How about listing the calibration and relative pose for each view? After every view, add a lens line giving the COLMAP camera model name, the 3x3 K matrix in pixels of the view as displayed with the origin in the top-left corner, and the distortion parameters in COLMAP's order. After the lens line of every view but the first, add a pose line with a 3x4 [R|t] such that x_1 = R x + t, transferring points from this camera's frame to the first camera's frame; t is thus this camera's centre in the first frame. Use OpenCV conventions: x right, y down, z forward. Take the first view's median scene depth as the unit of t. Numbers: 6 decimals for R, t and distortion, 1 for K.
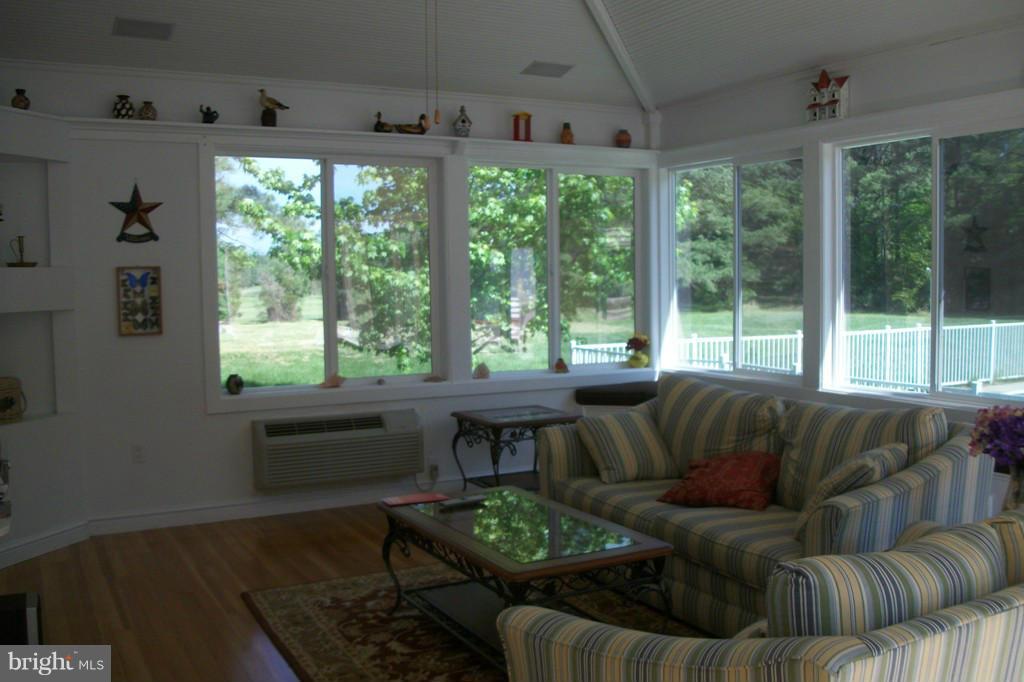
lens RADIAL K [[1004.0, 0, 554.8], [0, 1004.0, 340.9], [0, 0, 1]] dist [-0.153746, 0.104988]
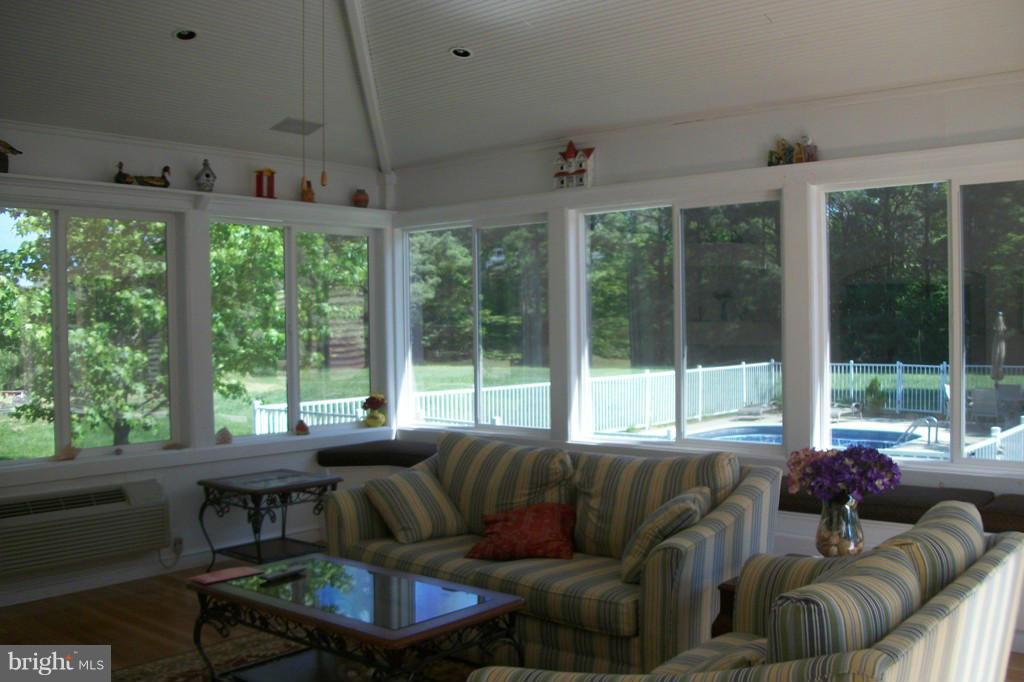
lens RADIAL K [[1004.0, 0, 554.8], [0, 1004.0, 340.9], [0, 0, 1]] dist [-0.153746, 0.104988]
pose [[0.932526, -0.009185, 0.360986, -0.126280], [0.028896, 0.998369, -0.049242, -0.005378], [-0.359945, 0.056350, 0.931270, 0.007083]]
